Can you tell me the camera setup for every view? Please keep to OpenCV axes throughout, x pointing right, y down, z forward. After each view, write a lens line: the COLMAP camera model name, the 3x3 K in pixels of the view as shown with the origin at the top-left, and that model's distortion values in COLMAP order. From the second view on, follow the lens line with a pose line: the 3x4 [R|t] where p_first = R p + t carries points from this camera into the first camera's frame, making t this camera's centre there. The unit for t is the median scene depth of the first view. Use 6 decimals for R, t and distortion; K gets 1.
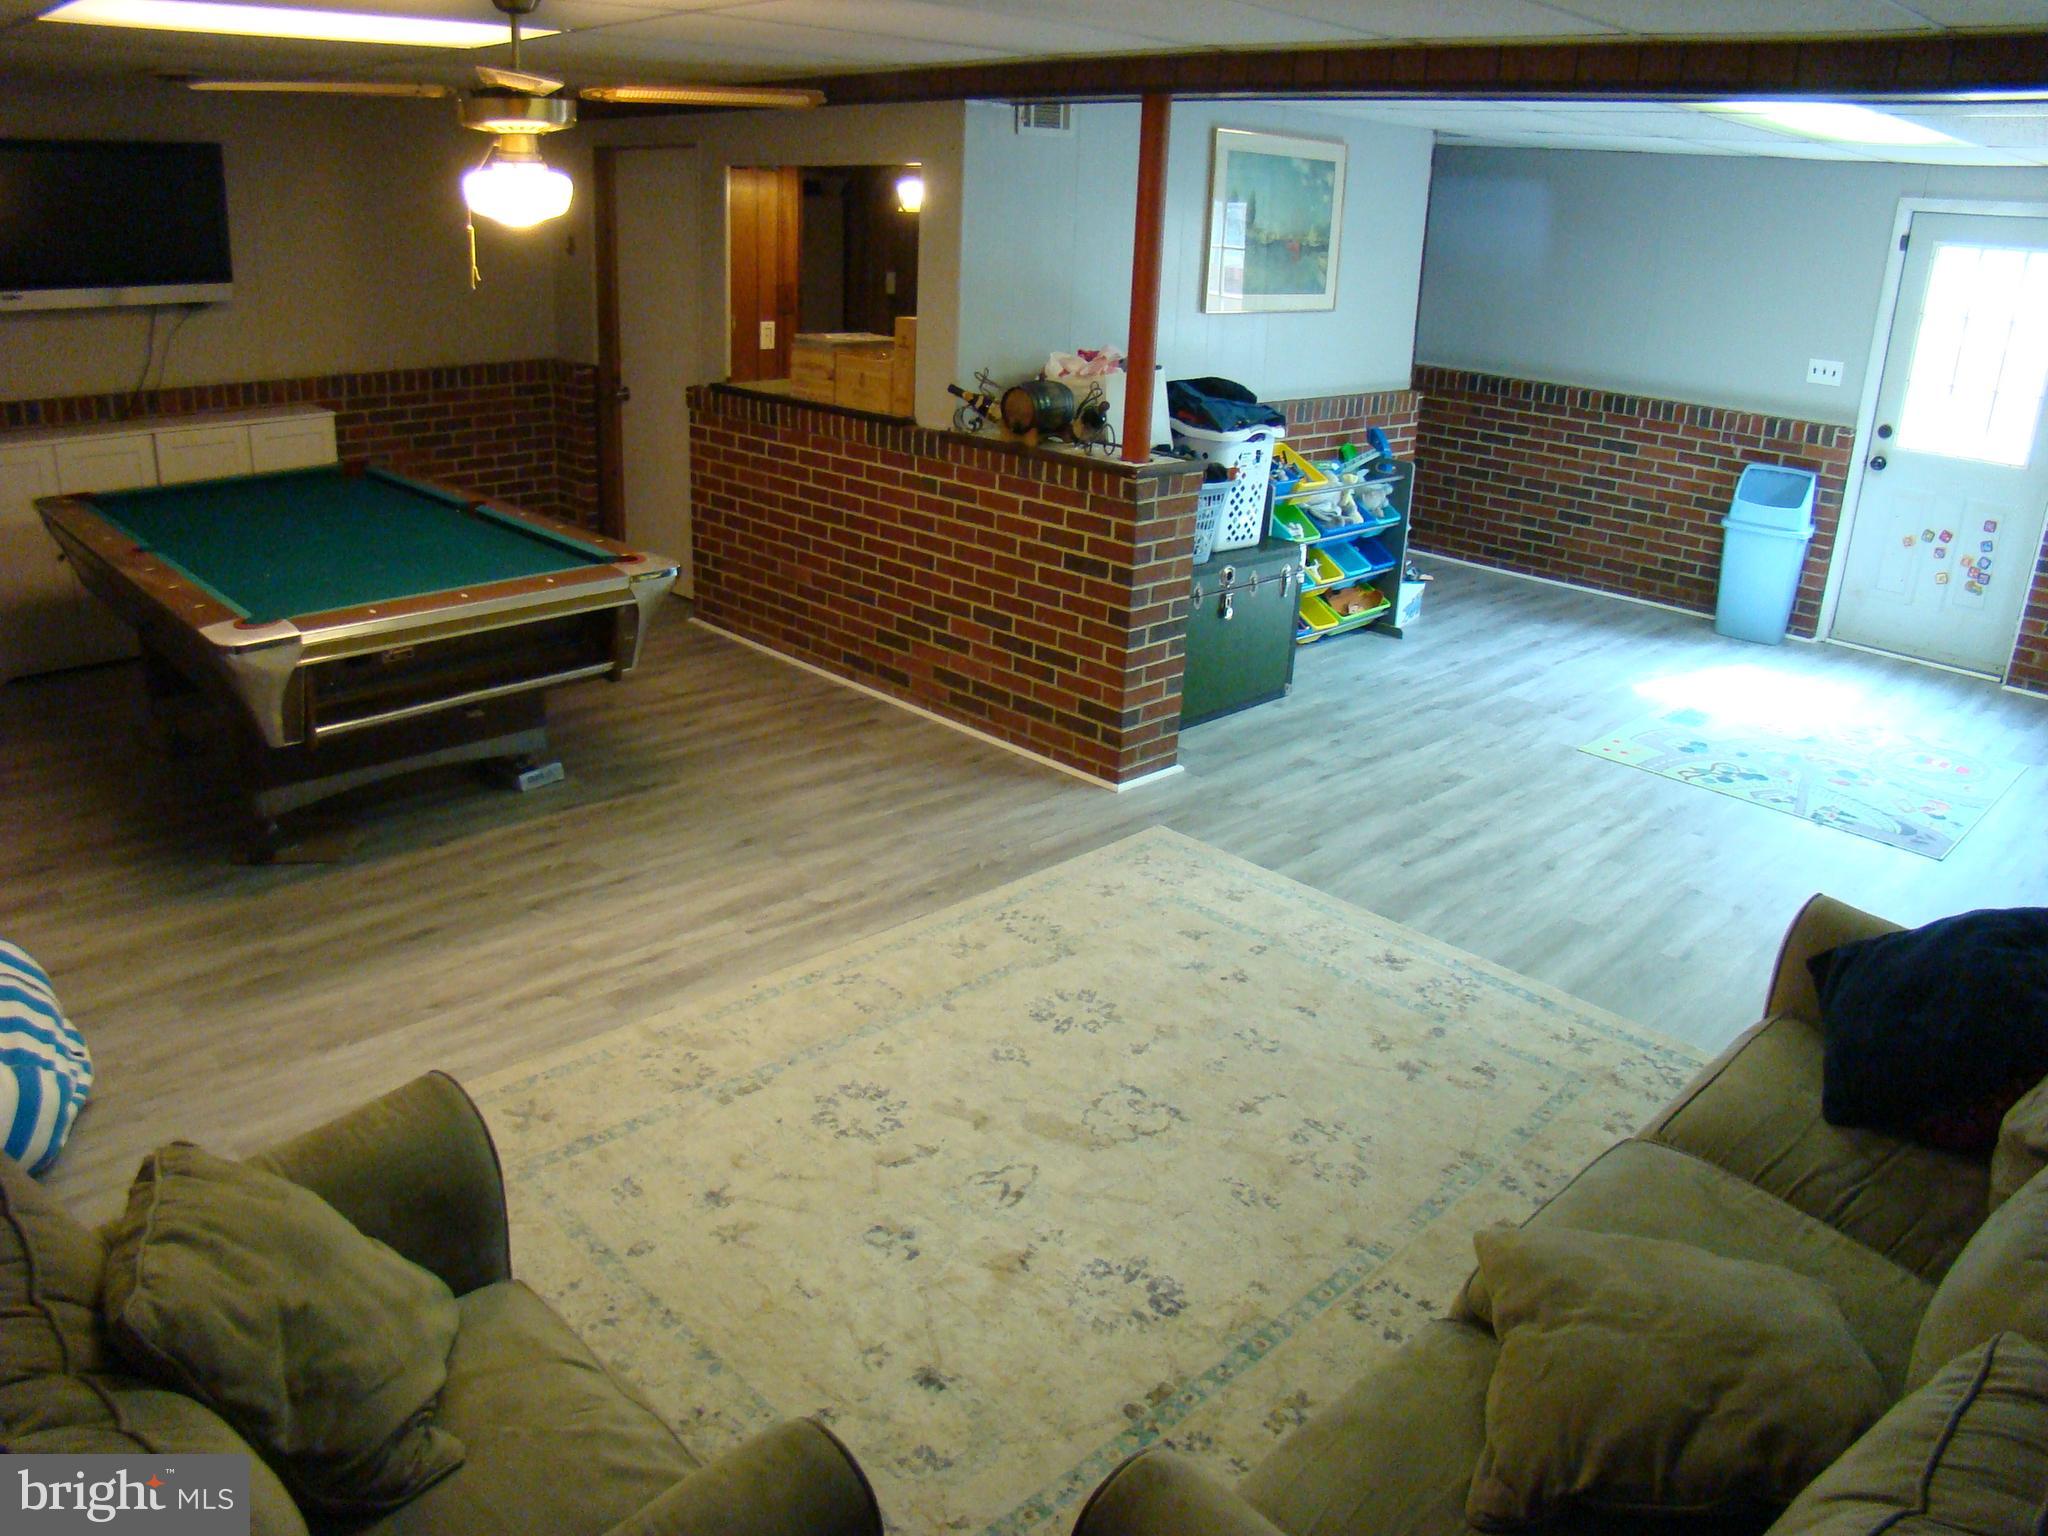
lens RADIAL K [[1512.8, 0, 993.4], [0, 1512.8, 765.3], [0, 0, 1]] dist [-0.025031, 0.004286]
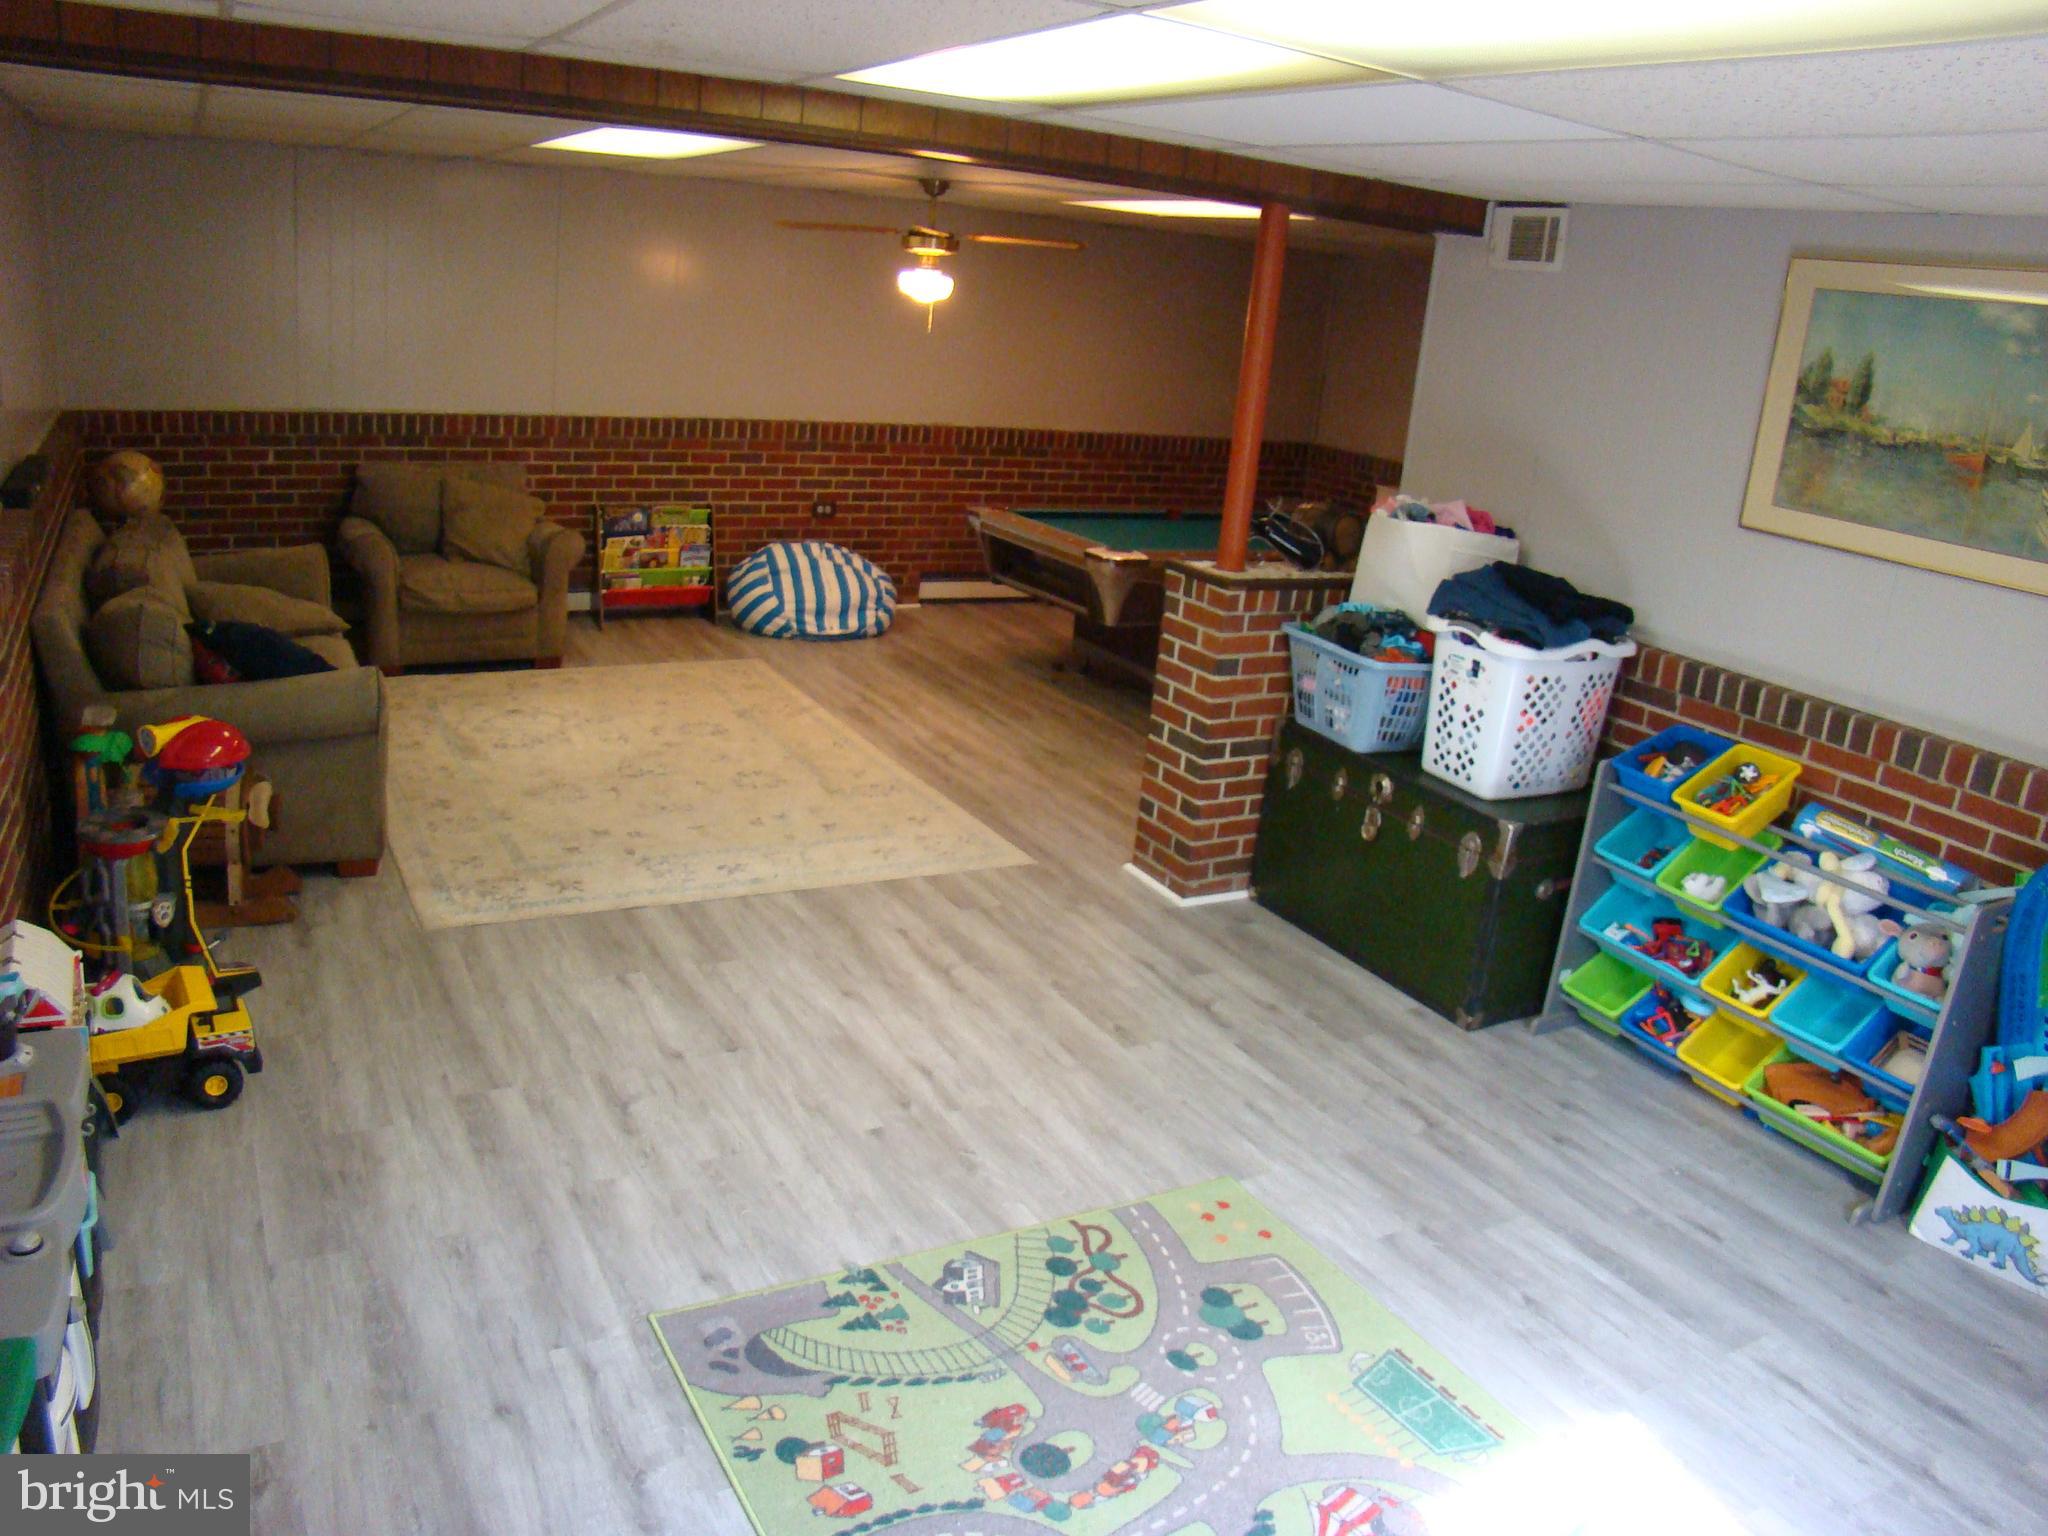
lens RADIAL K [[1512.8, 0, 993.4], [0, 1512.8, 765.3], [0, 0, 1]] dist [-0.025031, 0.004286]
pose [[-0.292336, 0.194476, -0.936333, 1.036162], [-0.441867, 0.840853, 0.312602, -0.315127], [0.848111, 0.505119, -0.159879, 1.067482]]
